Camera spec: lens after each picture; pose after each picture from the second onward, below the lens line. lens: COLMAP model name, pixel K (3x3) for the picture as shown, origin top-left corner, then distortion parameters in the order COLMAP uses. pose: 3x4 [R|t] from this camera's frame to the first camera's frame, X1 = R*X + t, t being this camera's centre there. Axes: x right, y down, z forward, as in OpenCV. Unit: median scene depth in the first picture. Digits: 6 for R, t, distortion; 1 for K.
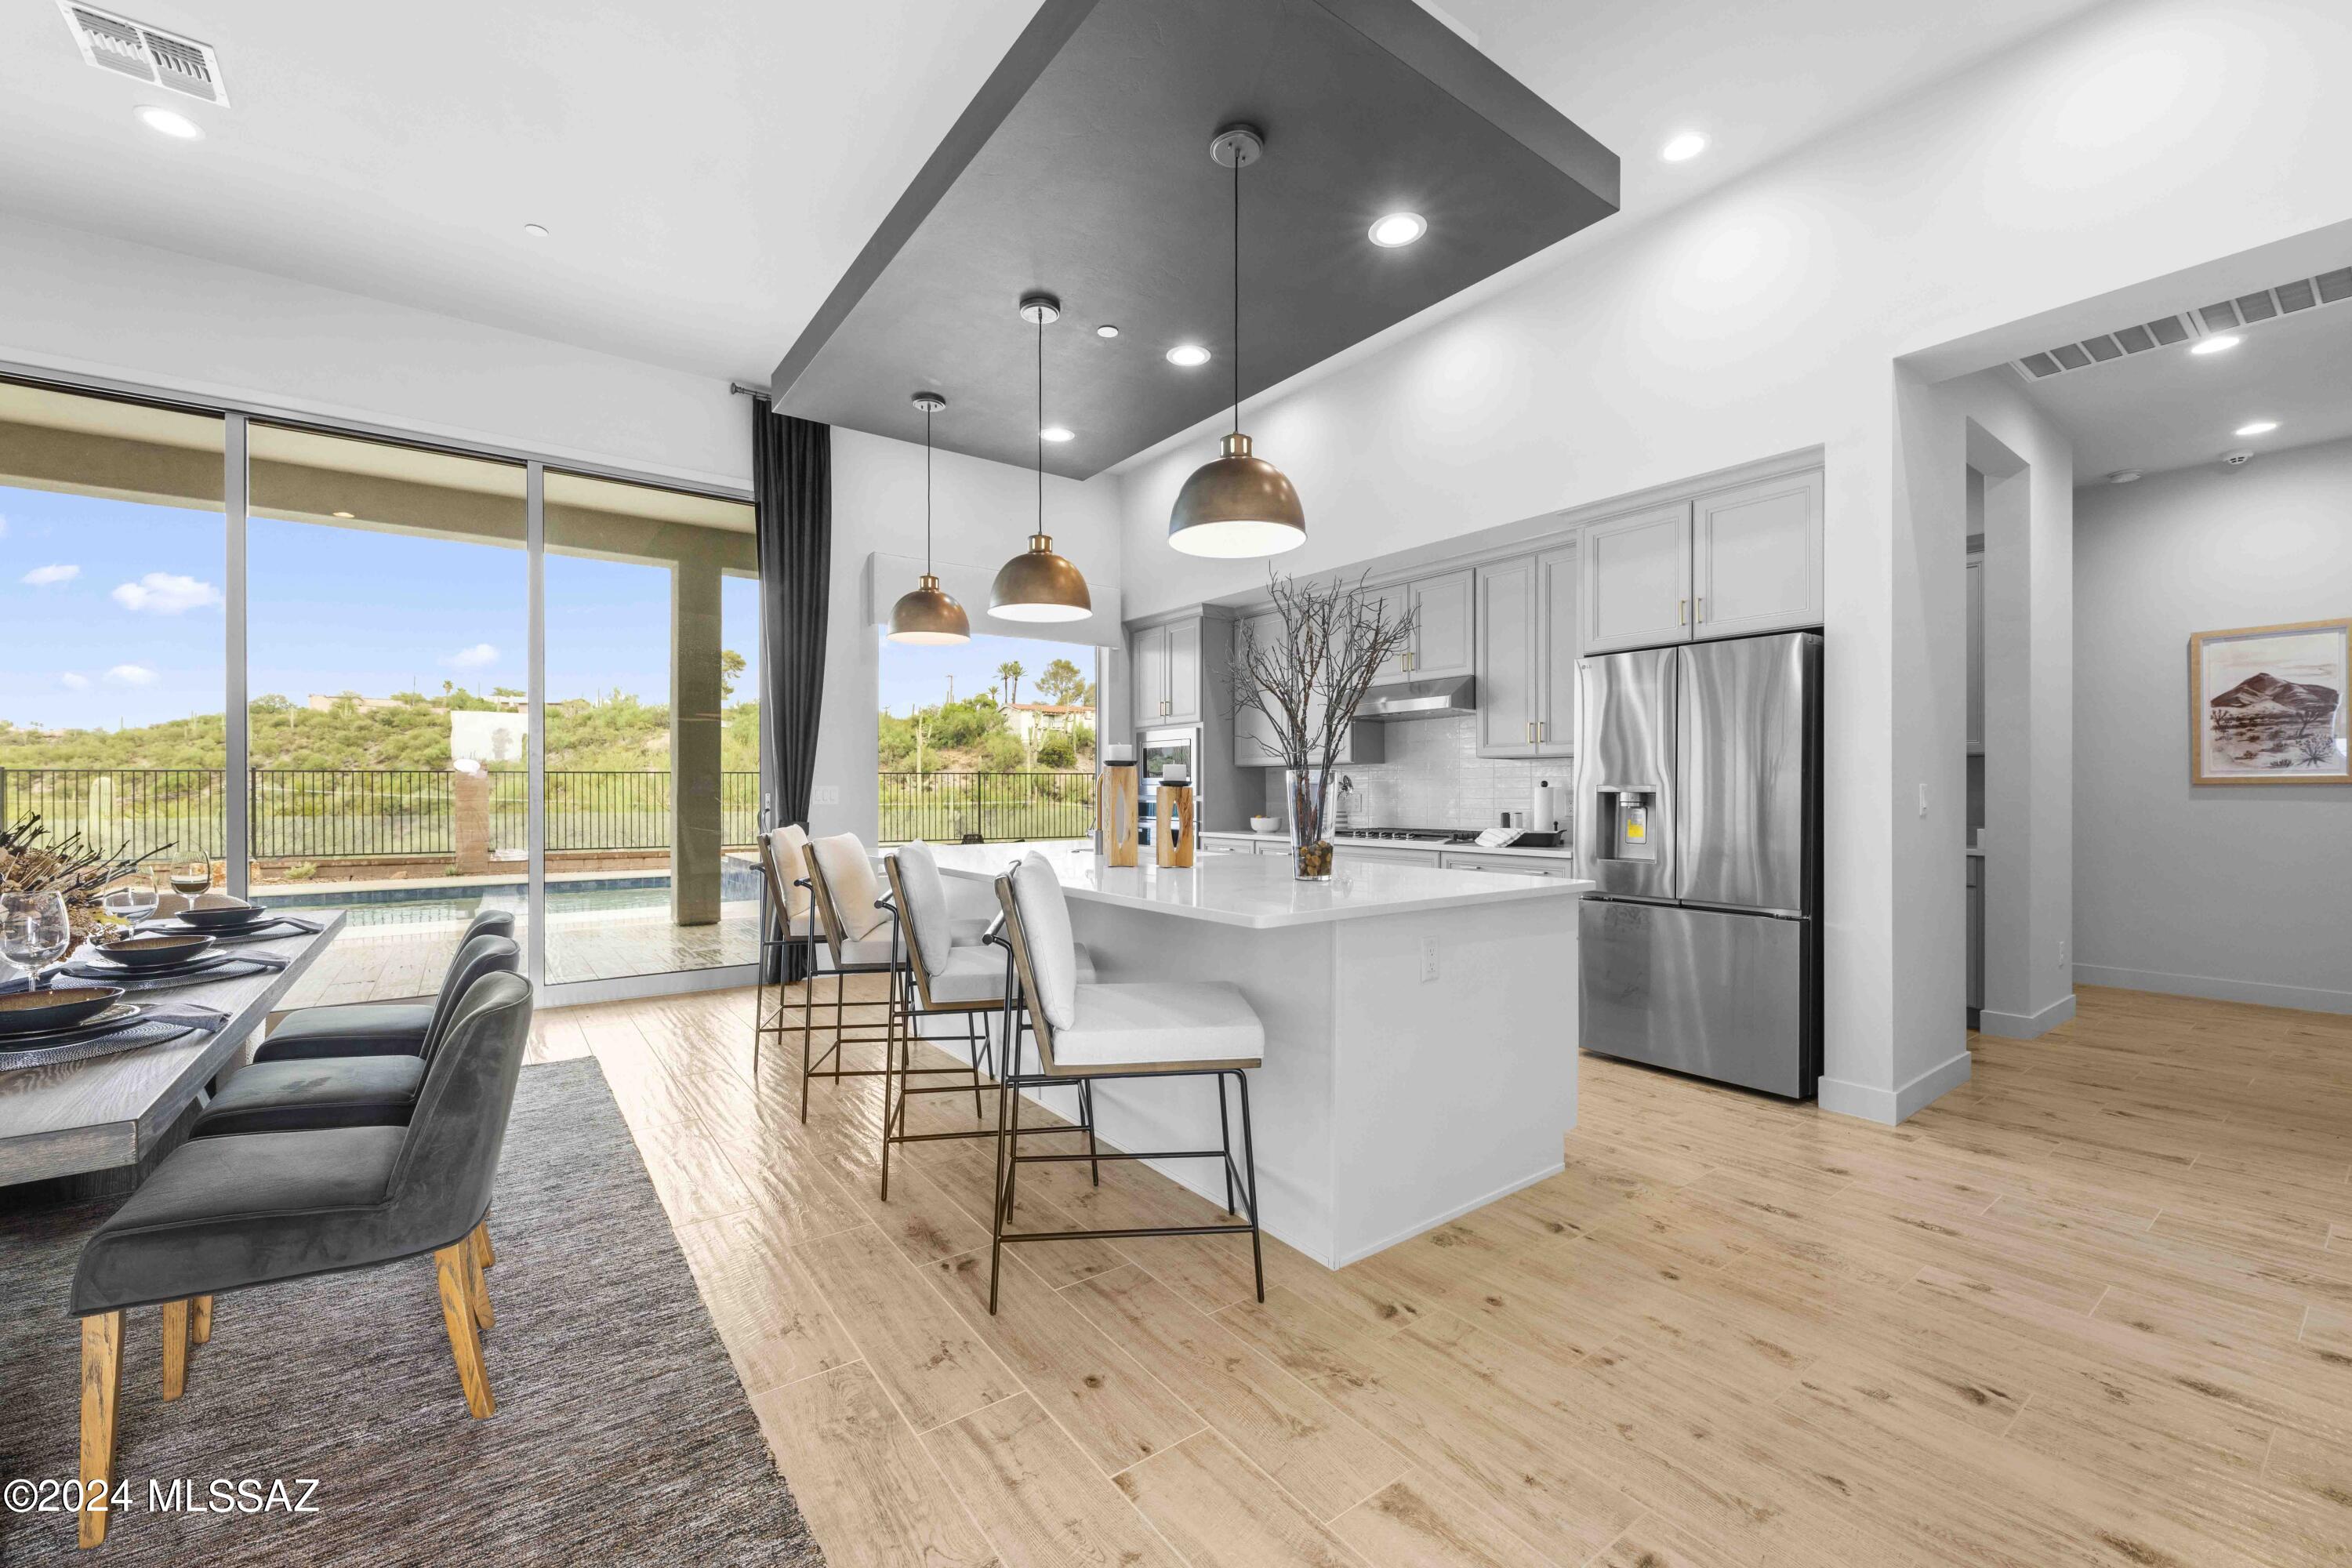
lens RADIAL K [[940.2, 0, 1170.2], [0, 940.2, 793.8], [0, 0, 1]] dist [0.006335, -0.003372]
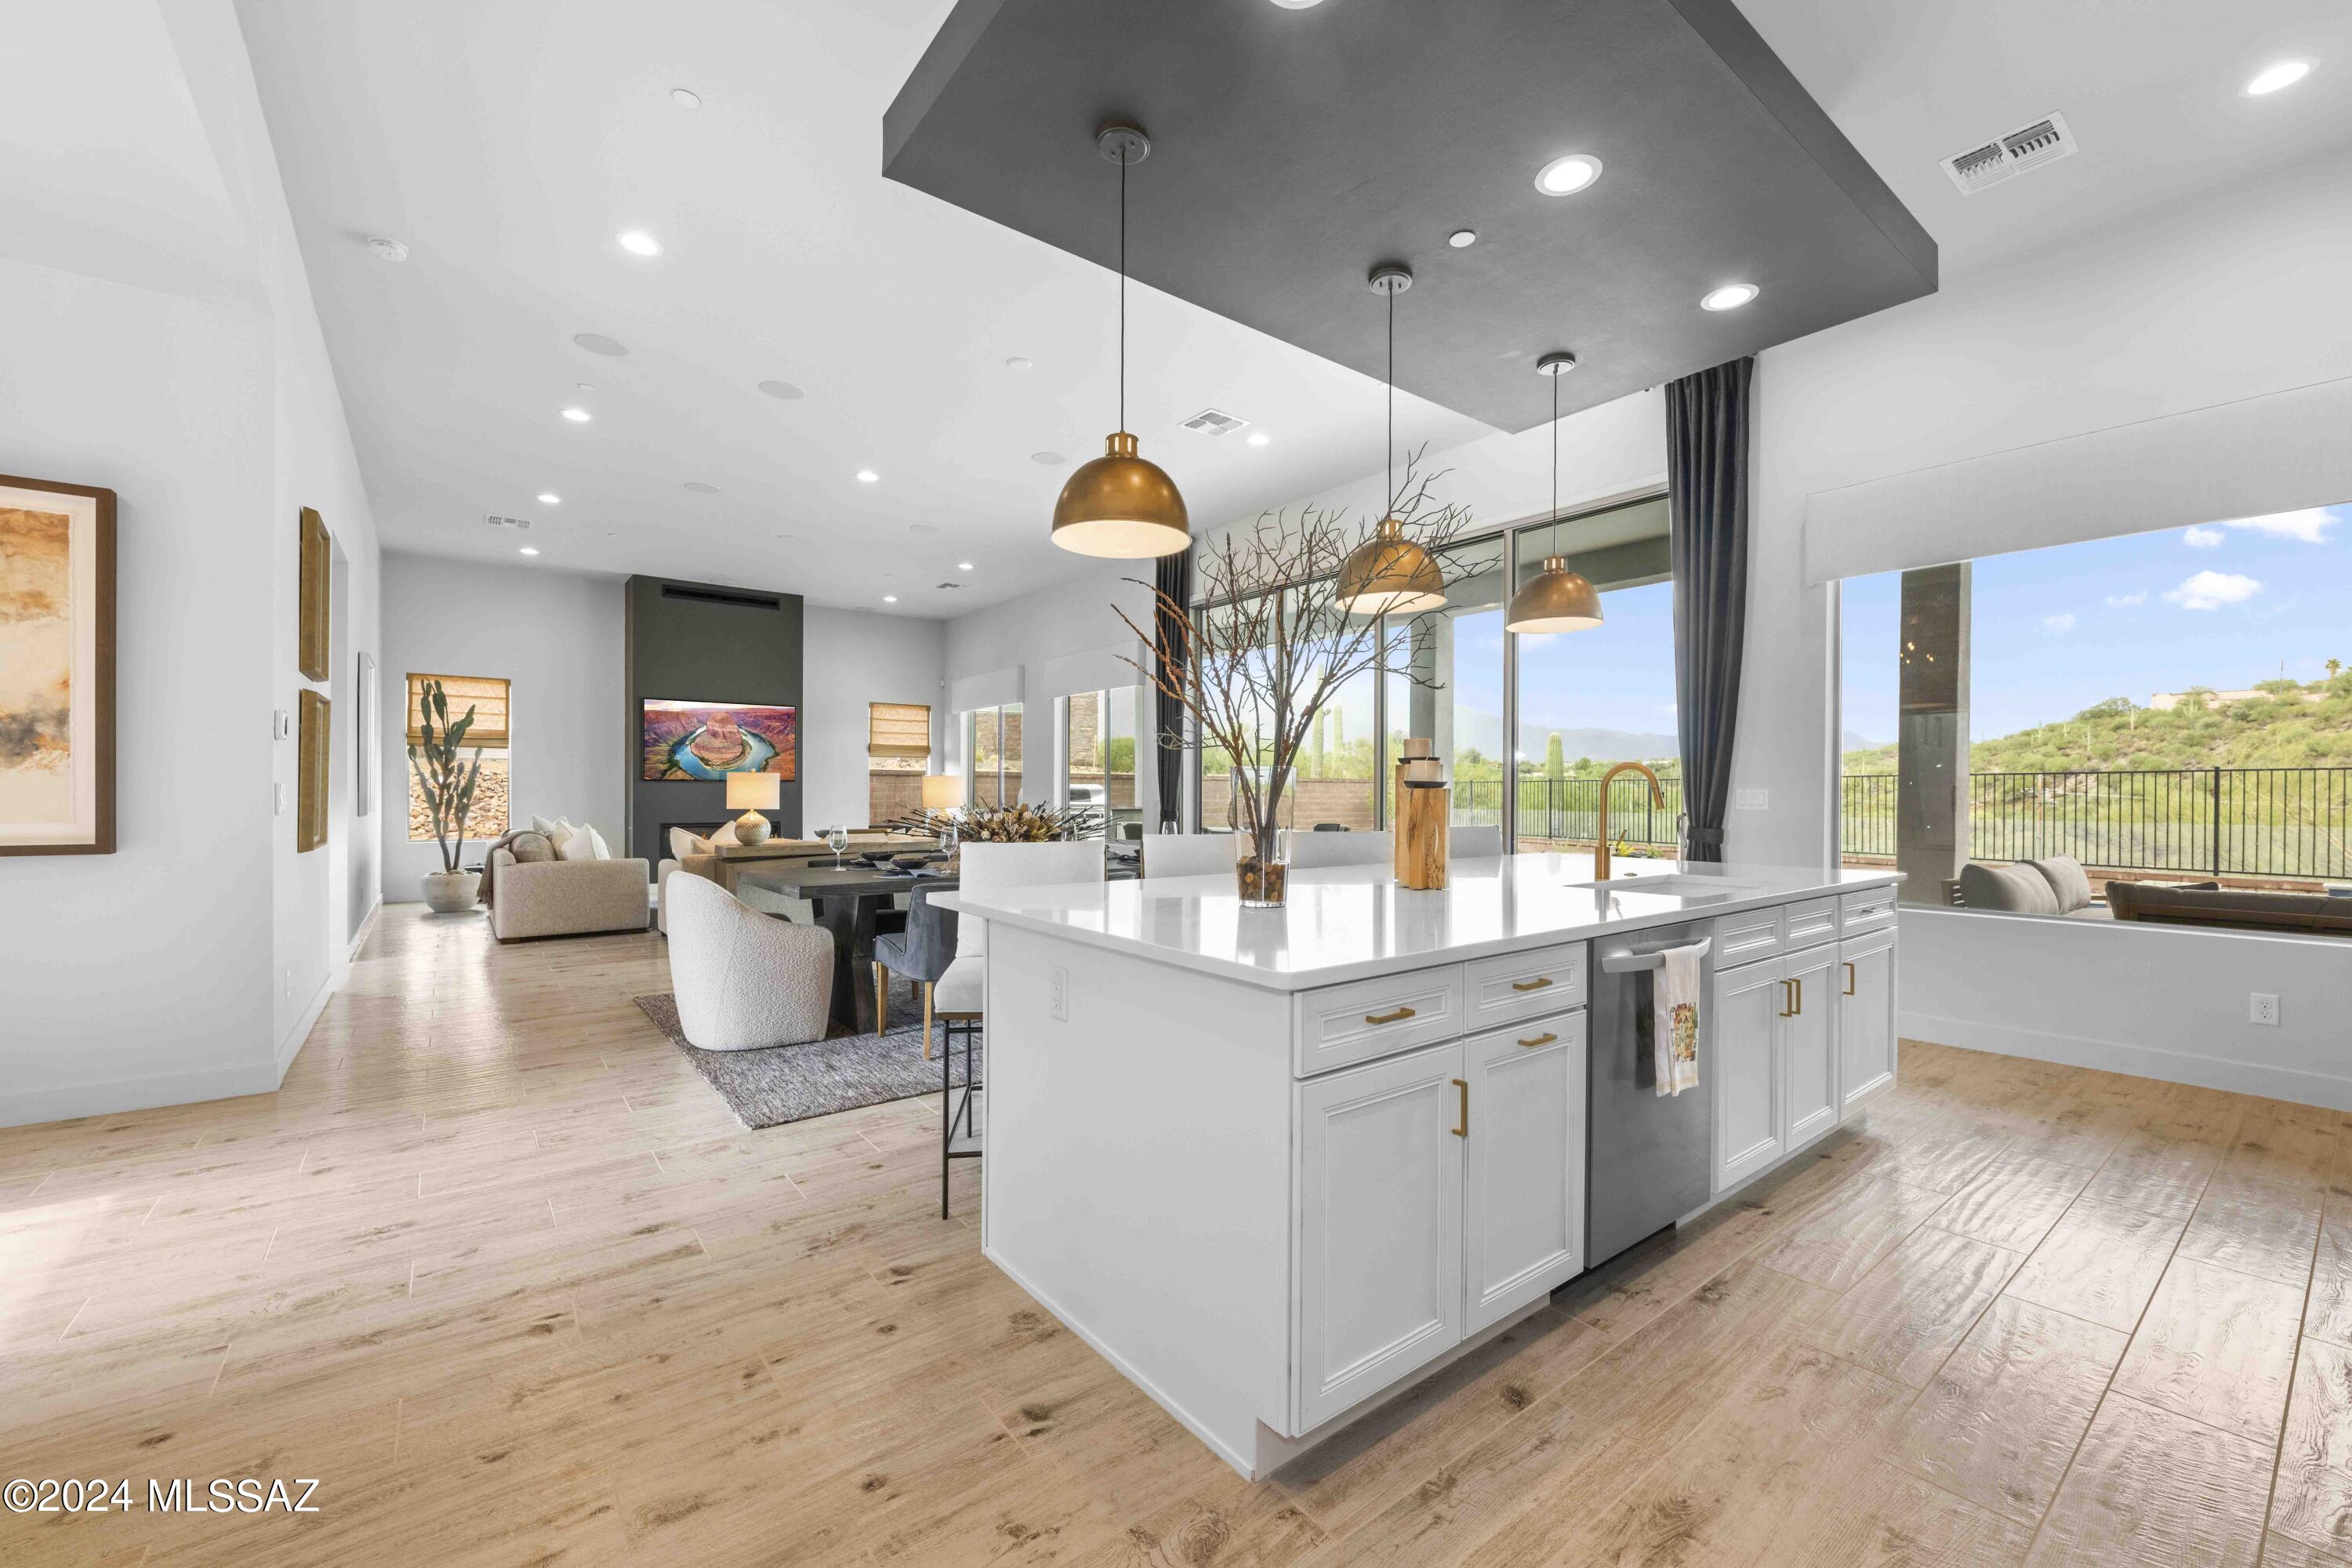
lens RADIAL K [[940.2, 0, 1195.0], [0, 940.2, 791.9], [0, 0, 1]] dist [0.006335, -0.003372]
pose [[0.034829, 0.001025, -0.999393, 0.816669], [-0.007414, 0.999972, 0.000767, -0.003272], [0.999366, 0.007383, 0.034835, 0.798237]]
